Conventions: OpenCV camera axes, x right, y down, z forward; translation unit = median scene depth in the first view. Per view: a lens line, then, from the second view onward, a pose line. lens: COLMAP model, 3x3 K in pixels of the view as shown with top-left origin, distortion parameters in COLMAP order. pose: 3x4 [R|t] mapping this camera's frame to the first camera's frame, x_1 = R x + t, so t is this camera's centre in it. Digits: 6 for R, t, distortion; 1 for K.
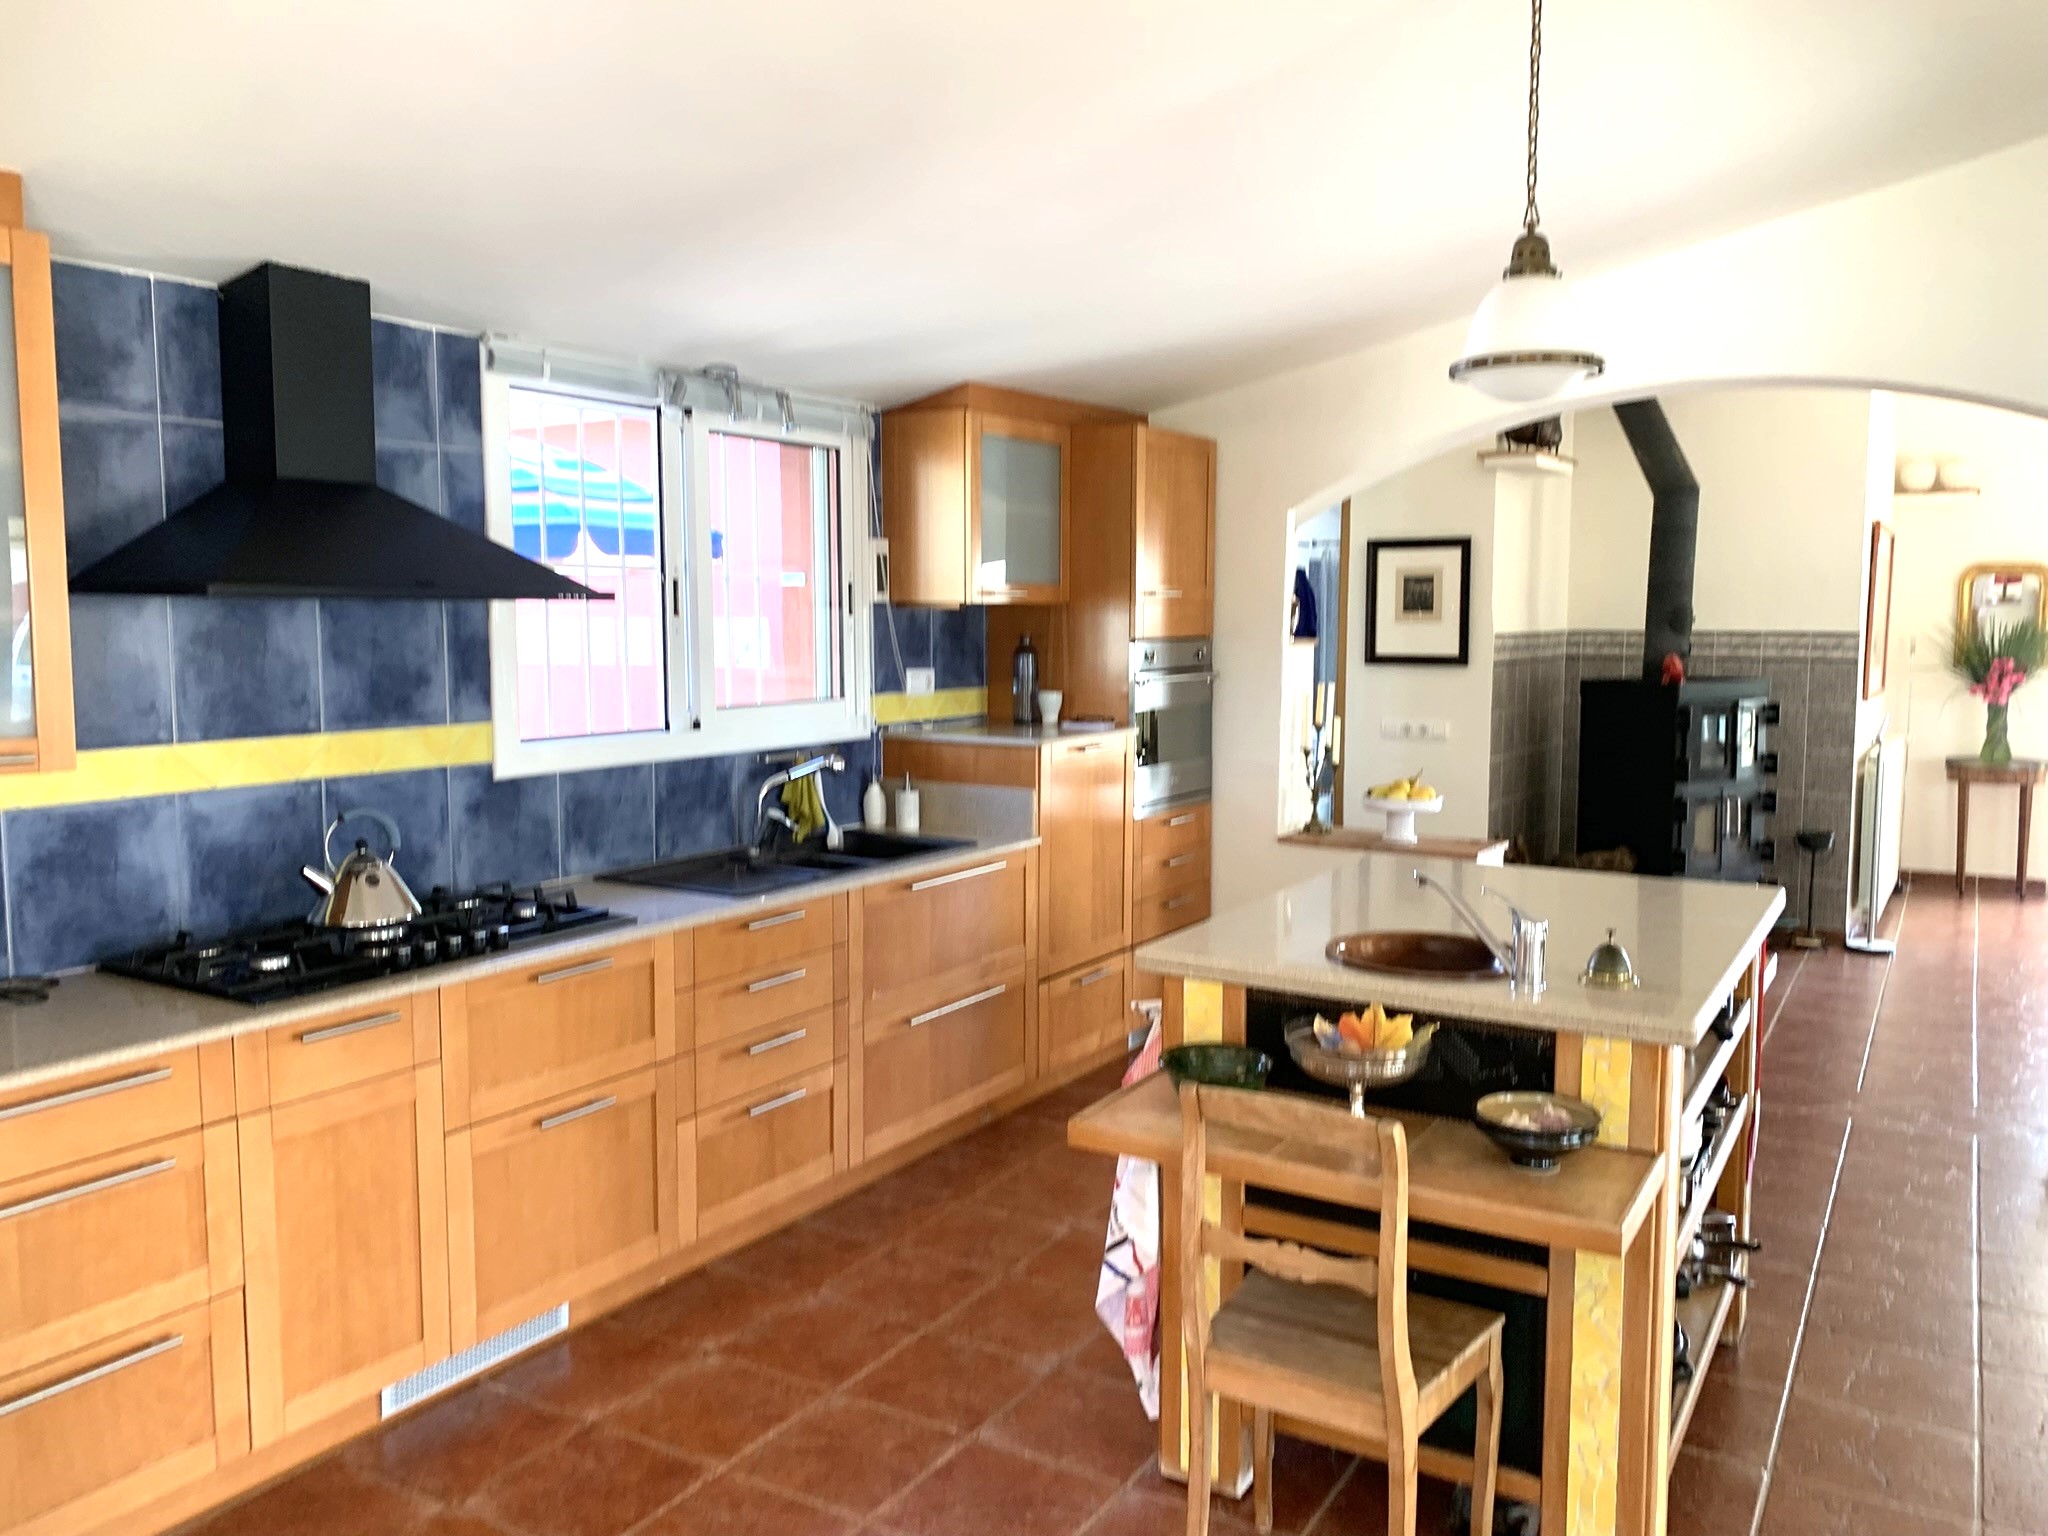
lens RADIAL K [[1566.1, 0, 1022.9], [0, 1566.1, 731.6], [0, 0, 1]] dist [0.073497, -0.095039]
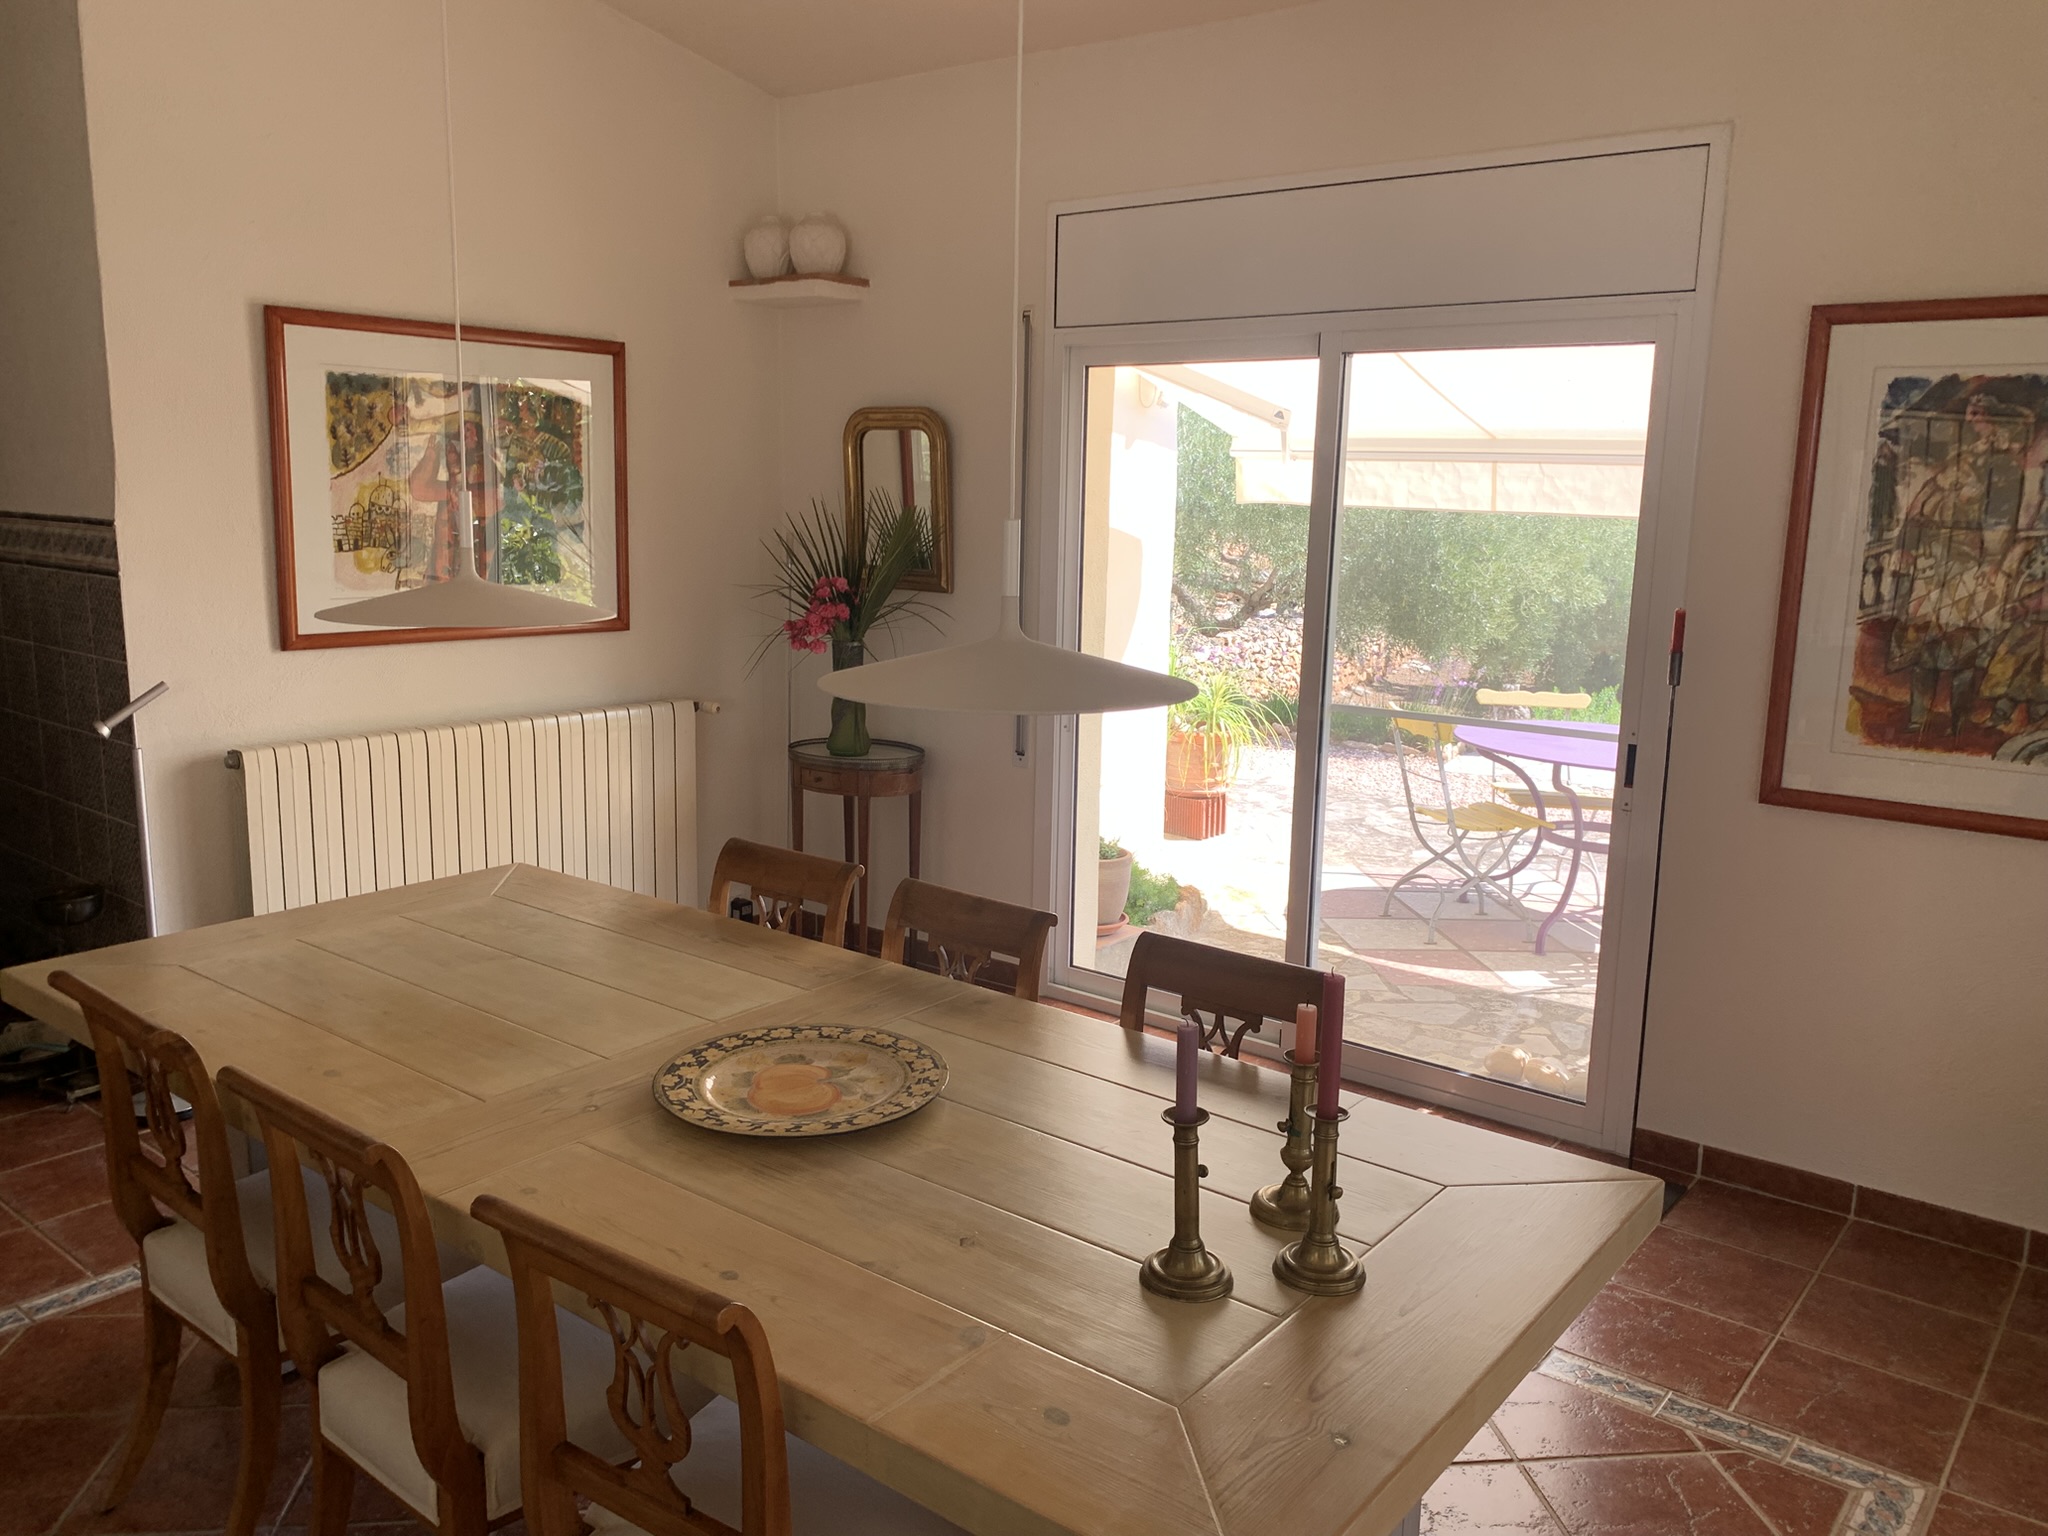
lens RADIAL K [[1588.0, 0, 1001.3], [0, 1588.0, 778.6], [0, 0, 1]] dist [0.002695, 0.004811]
pose [[0.989160, 0.042819, -0.140462, 1.608310], [-0.027734, 0.993803, 0.107642, -0.077017], [0.144200, -0.102579, 0.984217, 0.934323]]
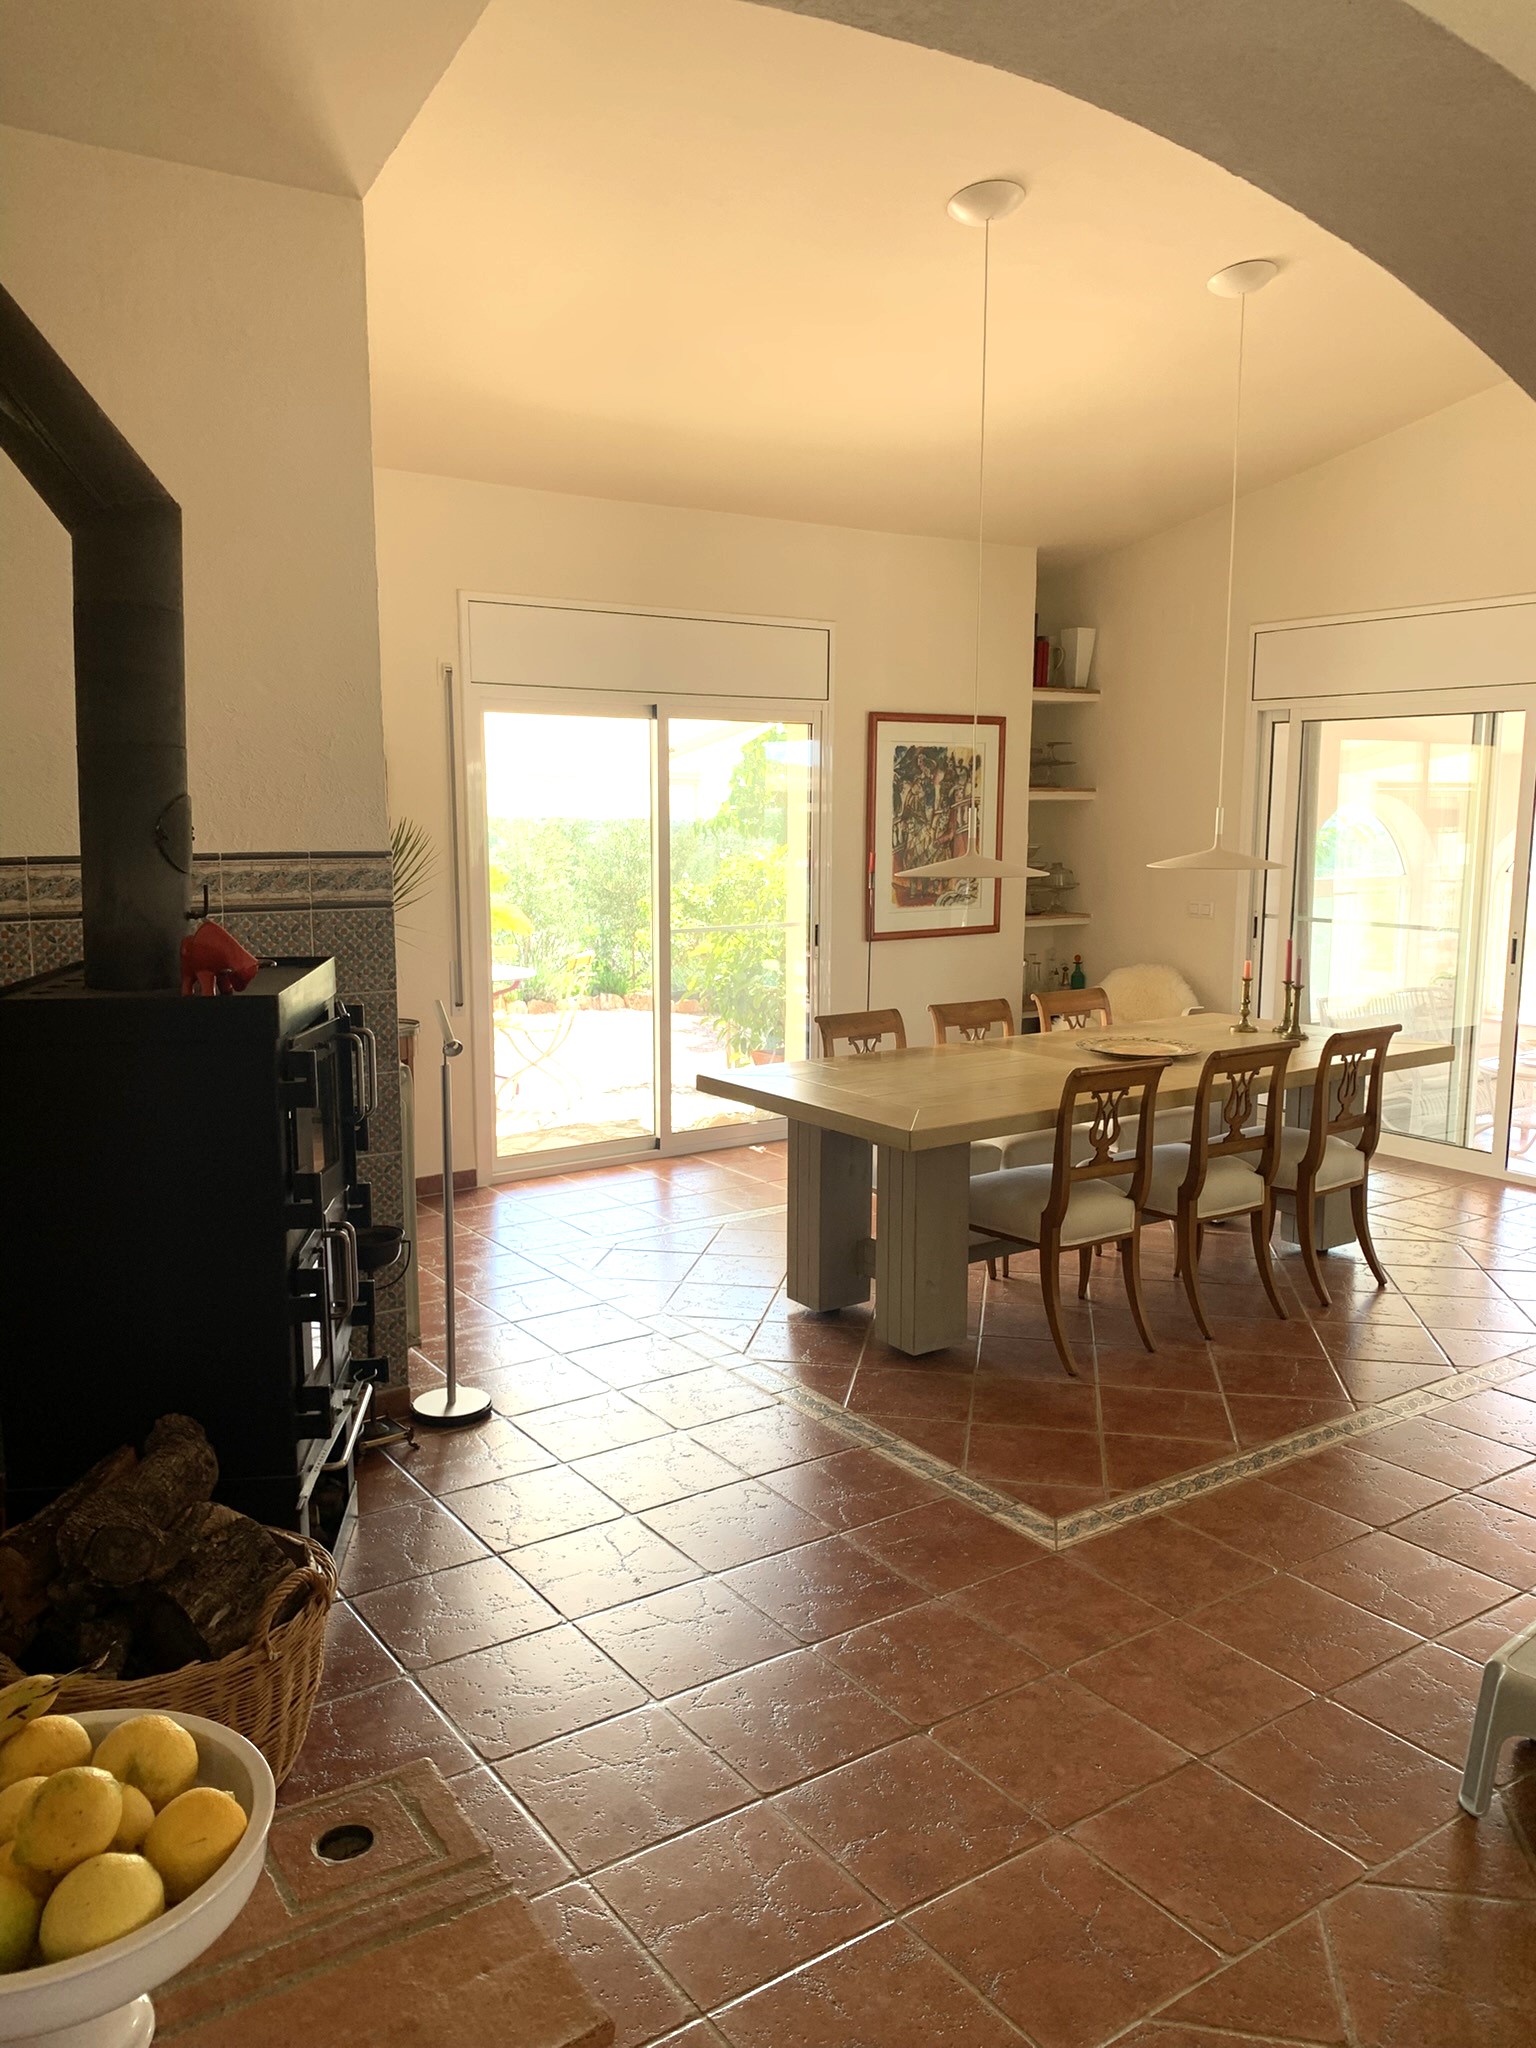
lens RADIAL K [[1564.8, 0, 761.7], [0, 1564.8, 1019.9], [0, 0, 1]] dist [0.084181, -0.138562]
pose [[0.412294, -0.128227, 0.901982, 0.166293], [0.071365, 0.991549, 0.108340, -0.098083], [-0.908252, 0.019702, 0.417960, 1.205006]]
